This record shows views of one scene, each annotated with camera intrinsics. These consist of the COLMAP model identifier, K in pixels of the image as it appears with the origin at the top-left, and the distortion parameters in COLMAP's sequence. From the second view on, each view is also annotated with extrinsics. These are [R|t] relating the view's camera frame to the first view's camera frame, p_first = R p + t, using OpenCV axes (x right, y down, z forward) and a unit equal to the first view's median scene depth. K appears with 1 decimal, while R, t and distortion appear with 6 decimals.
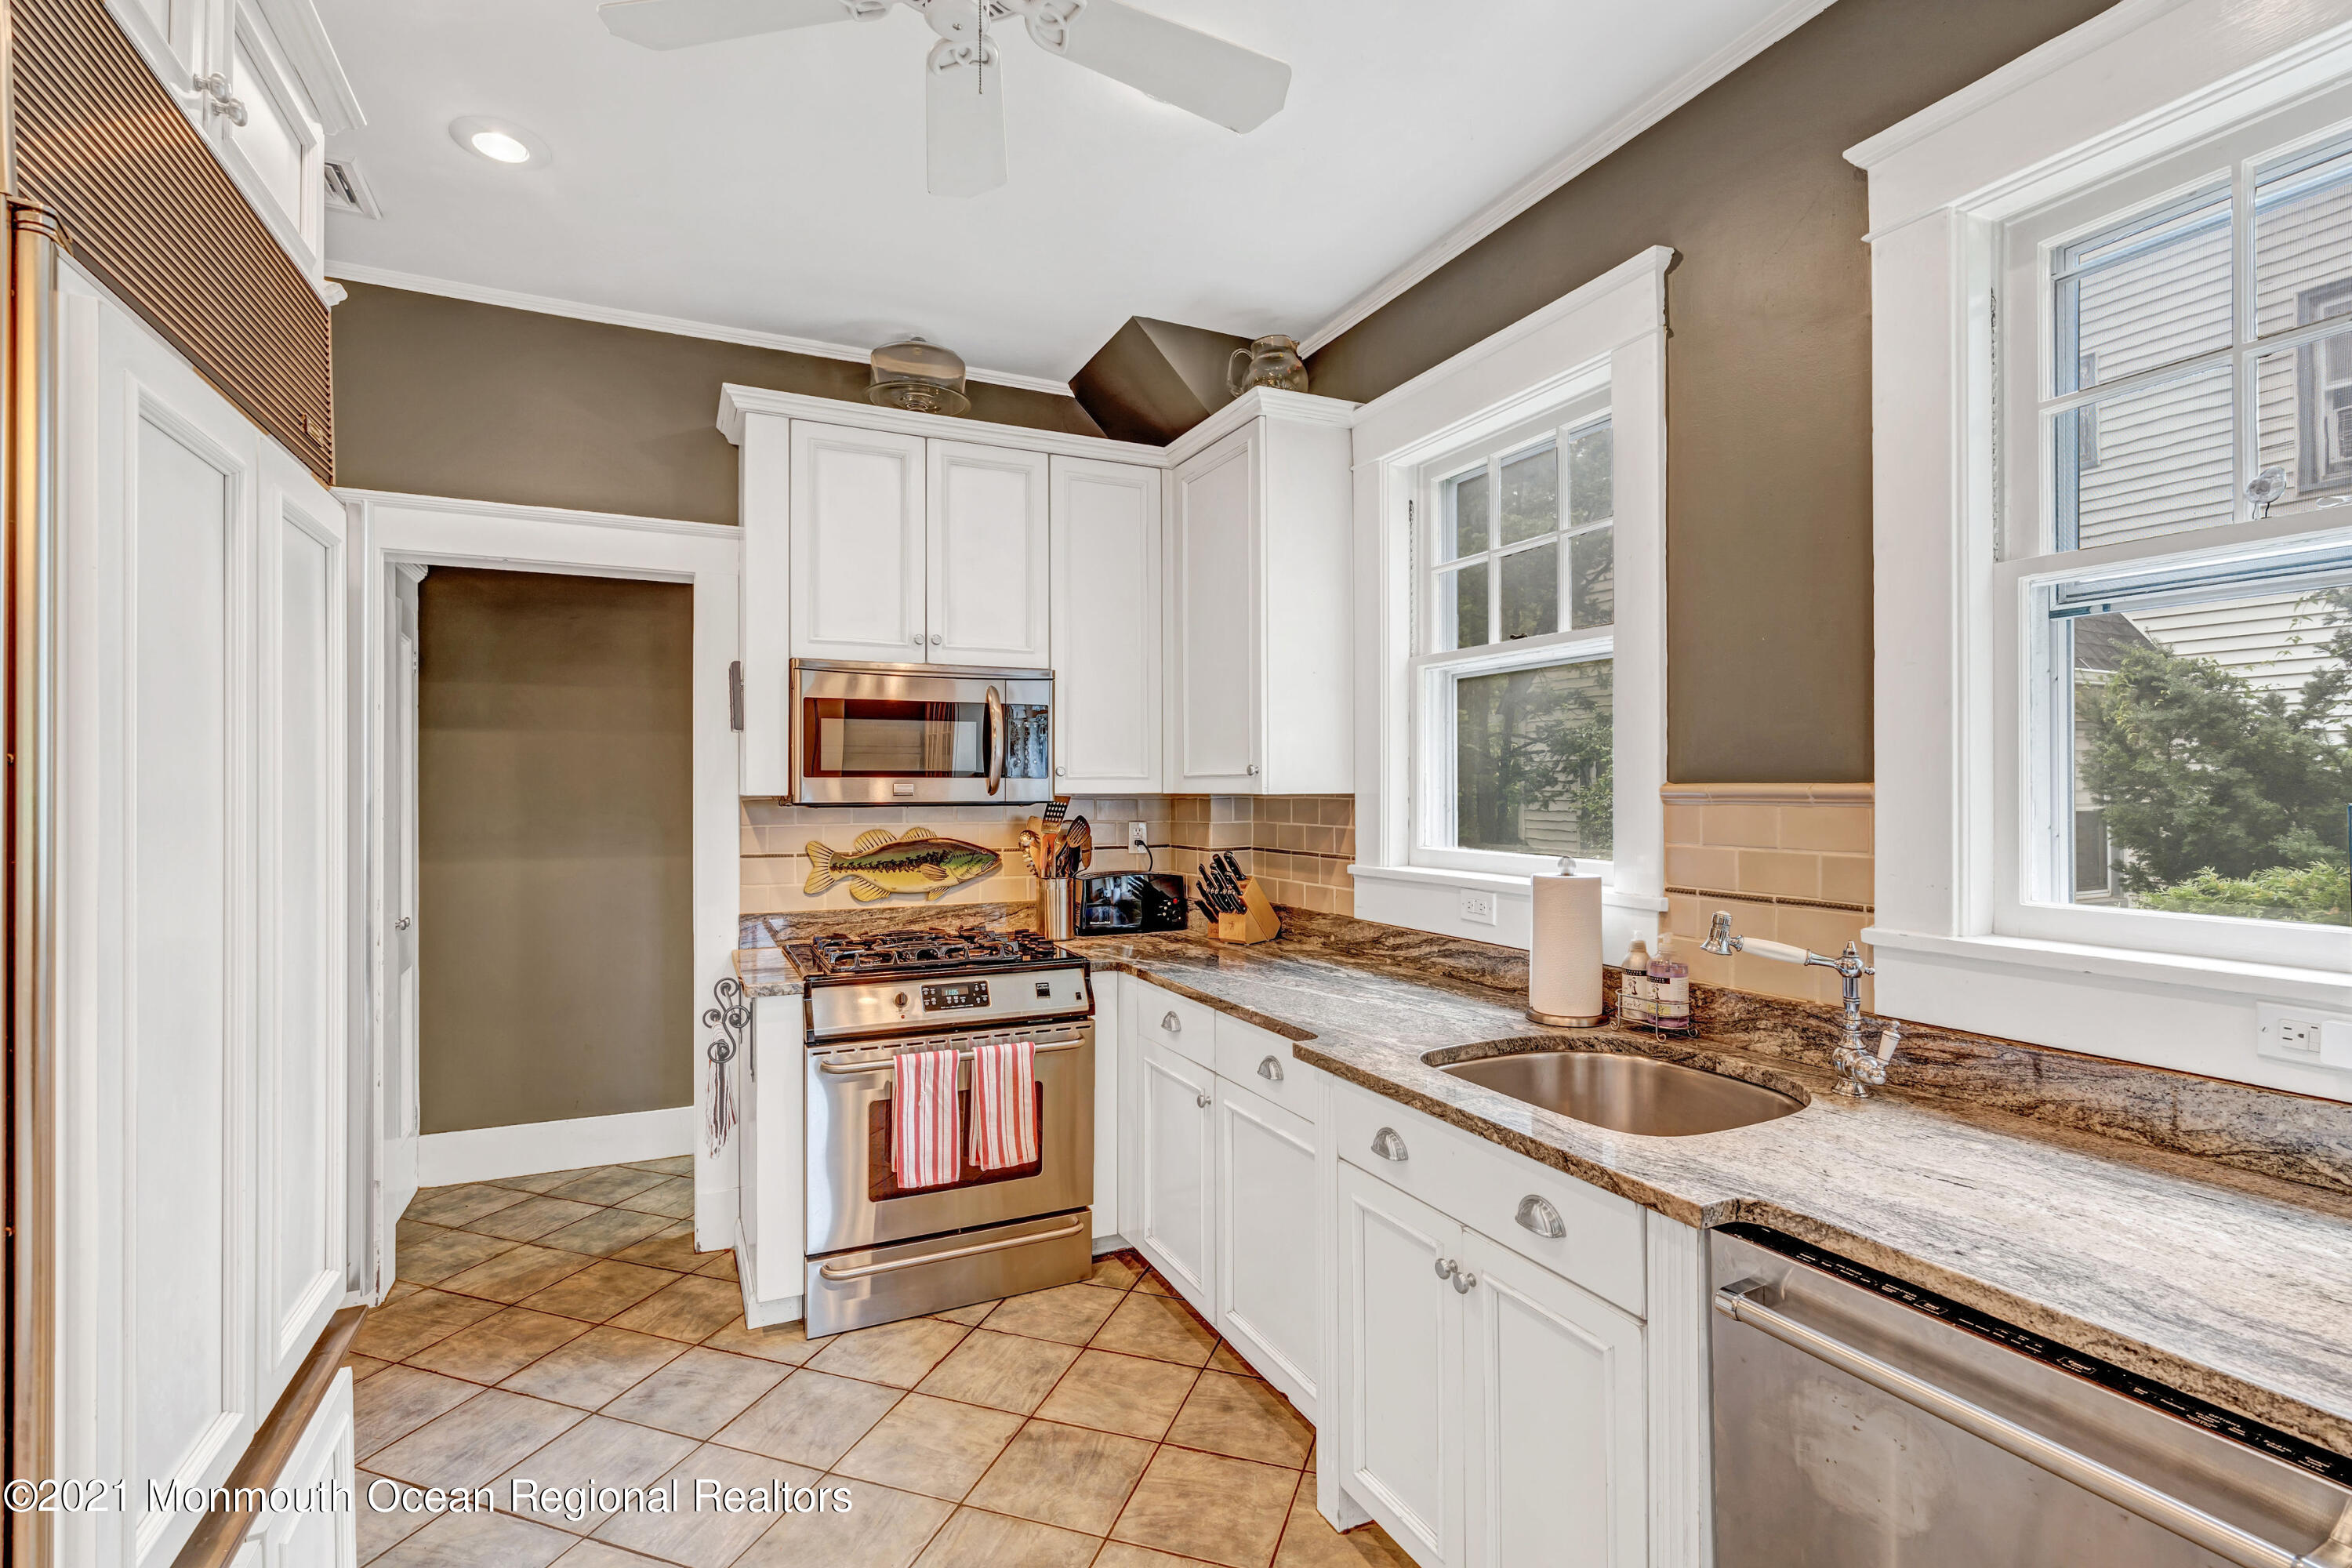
lens RADIAL K [[1068.8, 0, 1179.0], [0, 1068.8, 778.7], [0, 0, 1]] dist [-0.009668, 0.003278]
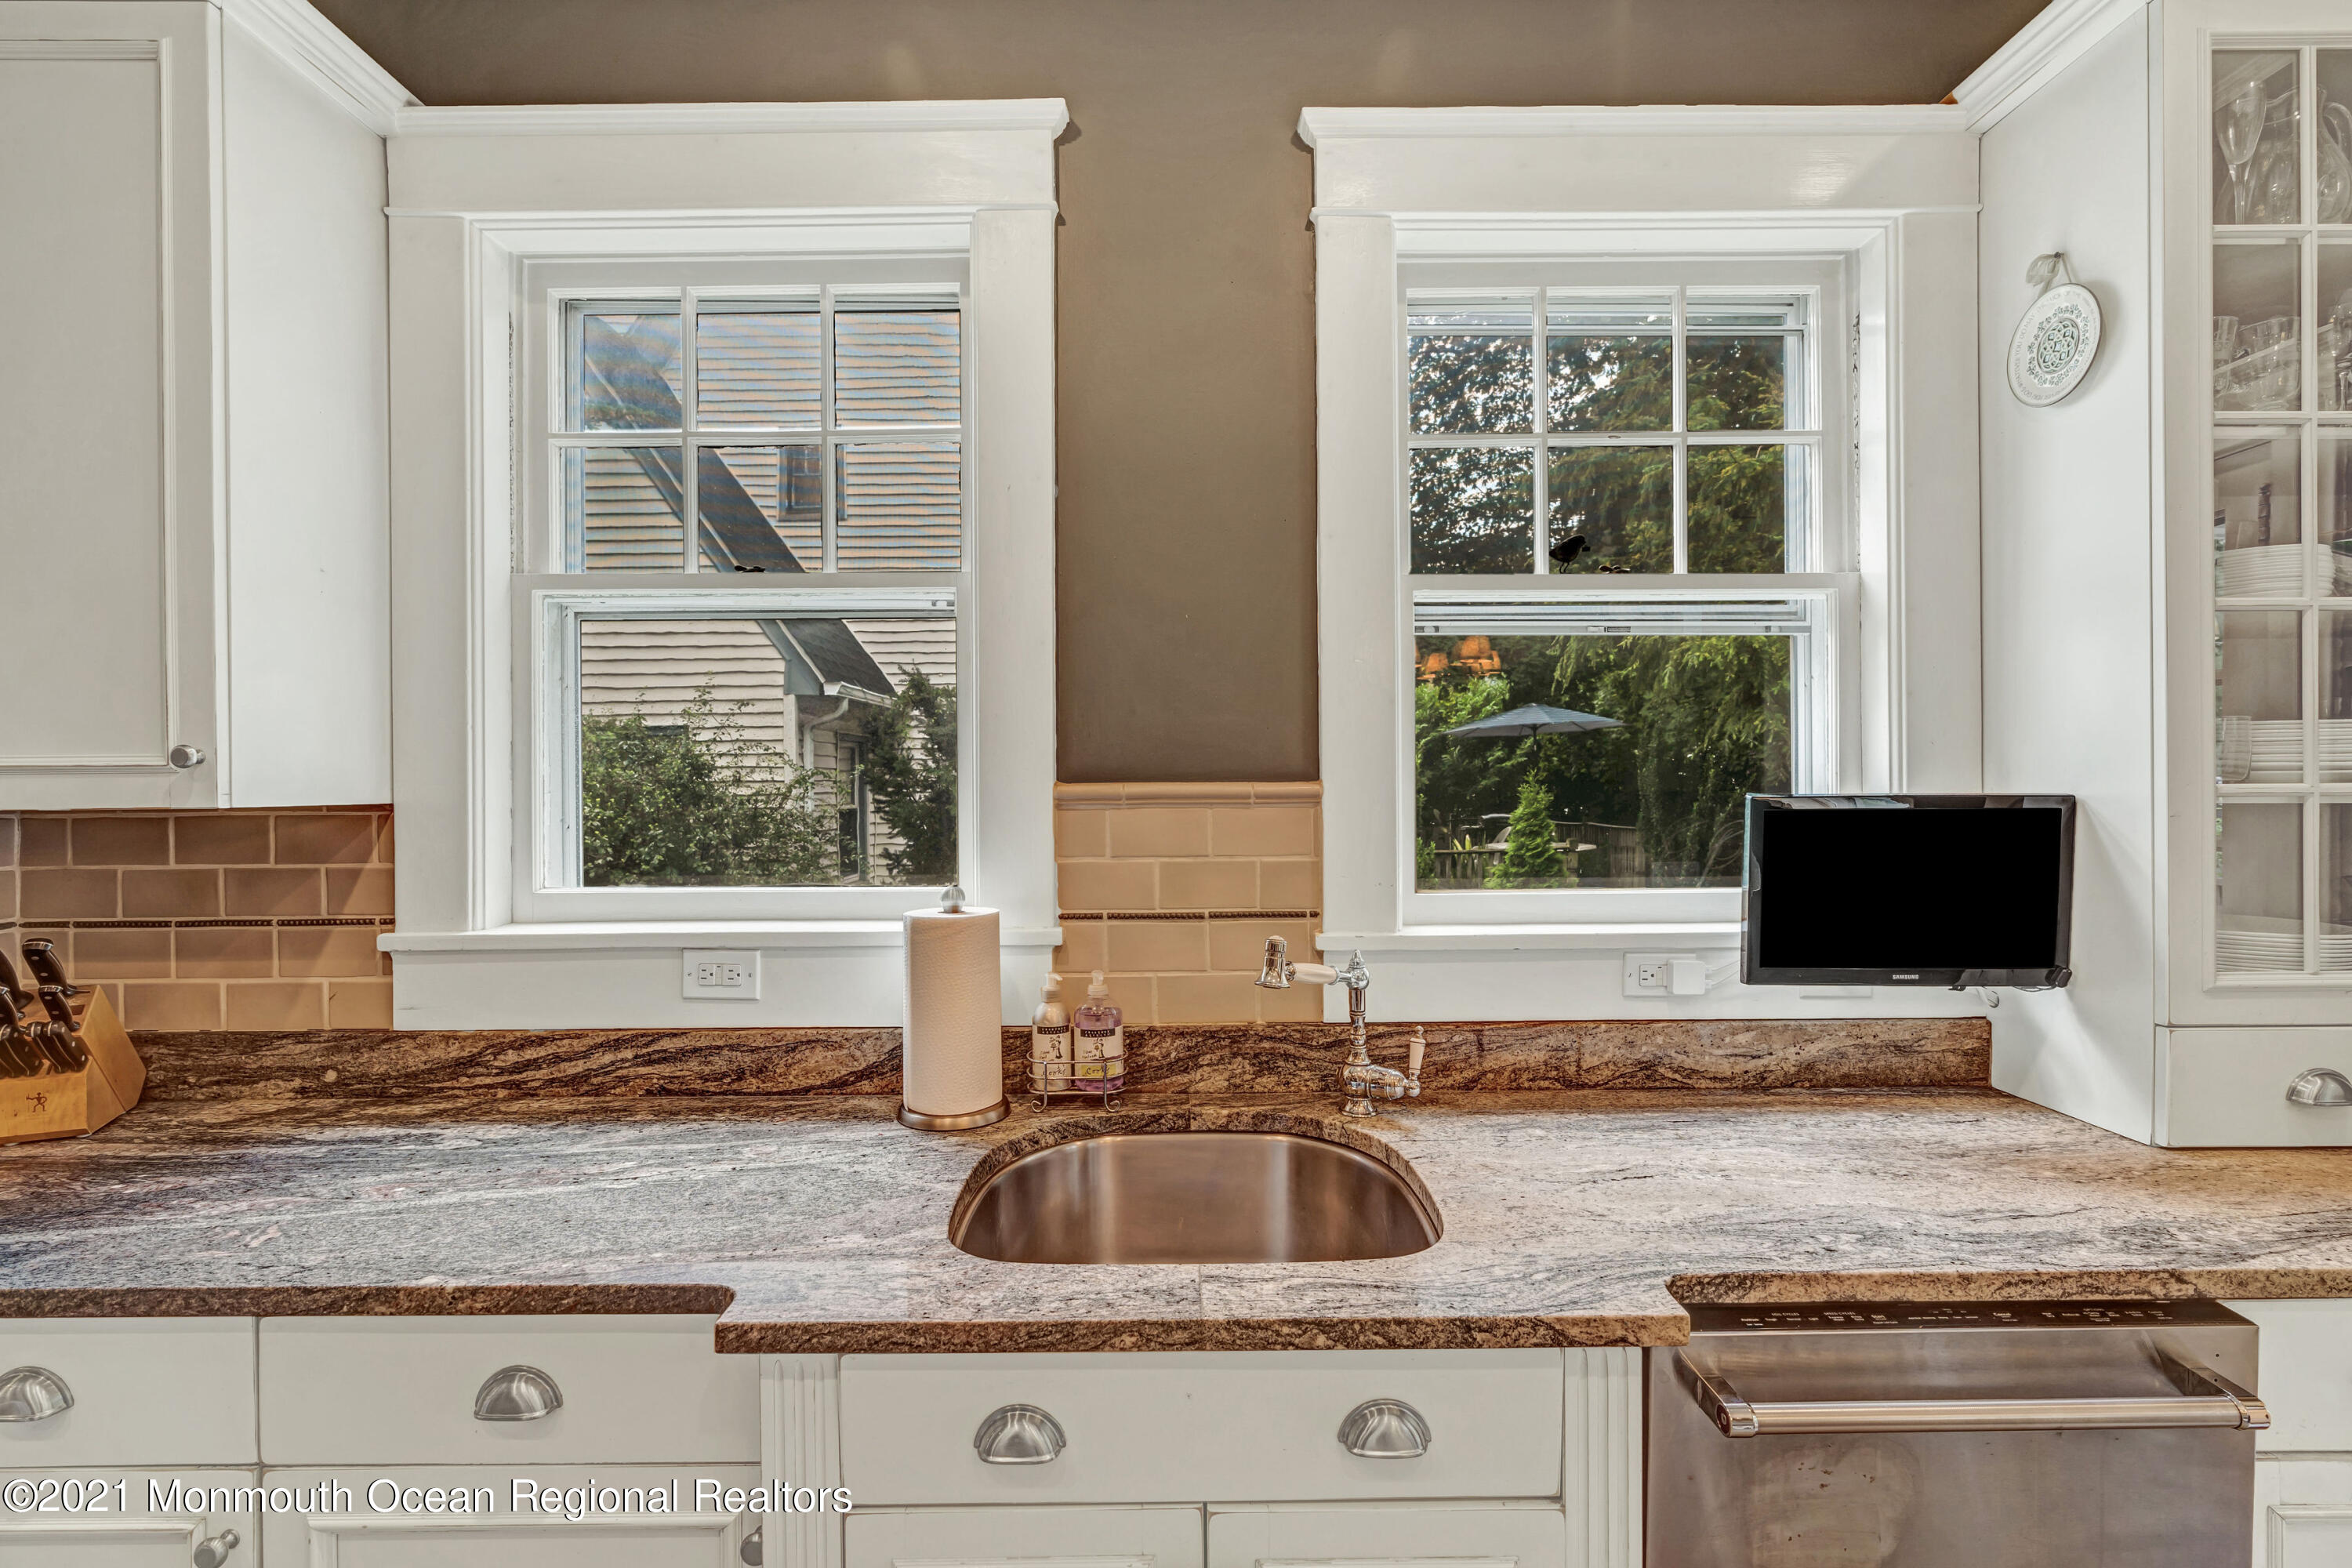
lens RADIAL K [[1068.8, 0, 1183.4], [0, 1068.8, 781.5], [0, 0, 1]] dist [-0.009668, 0.003278]
pose [[0.433783, 0.000869, 0.901017, -0.175972], [-0.000704, 1.000000, -0.000625, 0.003027], [-0.901017, -0.000363, 0.433784, 0.456398]]
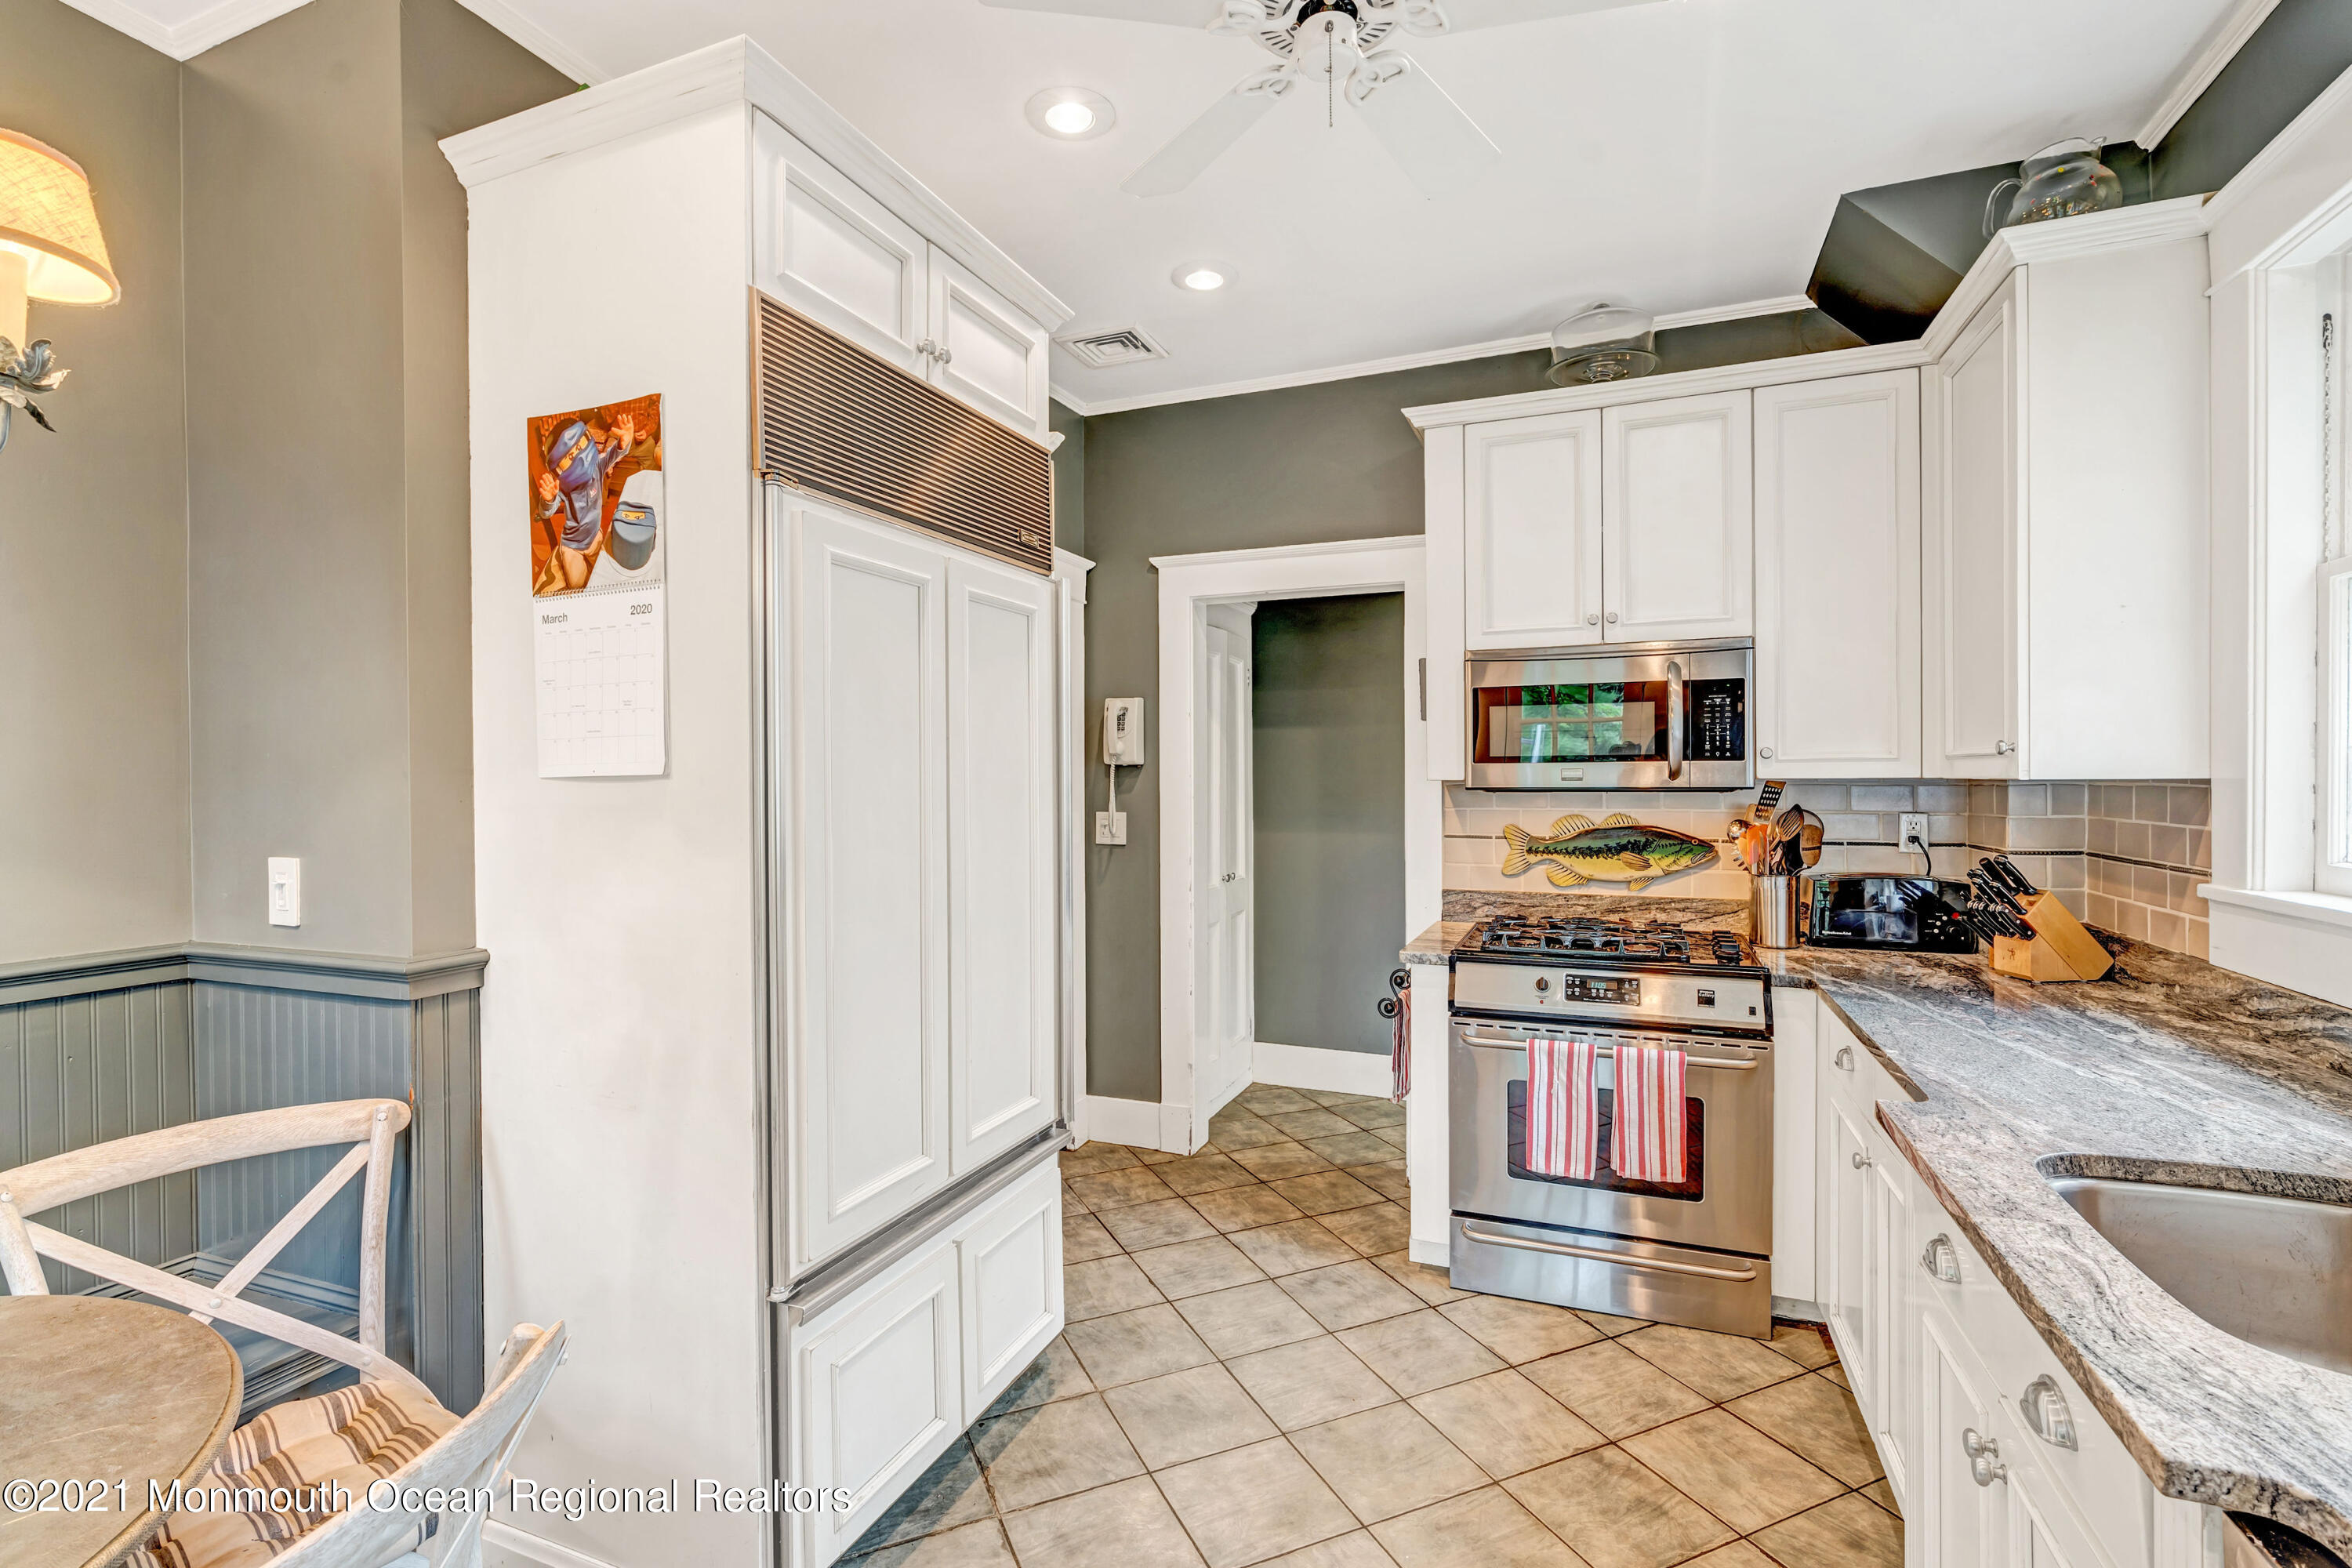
lens RADIAL K [[1068.8, 0, 1178.4], [0, 1068.8, 777.4], [0, 0, 1]] dist [-0.009668, 0.003278]
pose [[0.671578, -0.000889, -0.740933, 0.257213], [0.011745, 0.999886, 0.009447, -0.000758], [0.740841, -0.015047, 0.671512, 0.080846]]
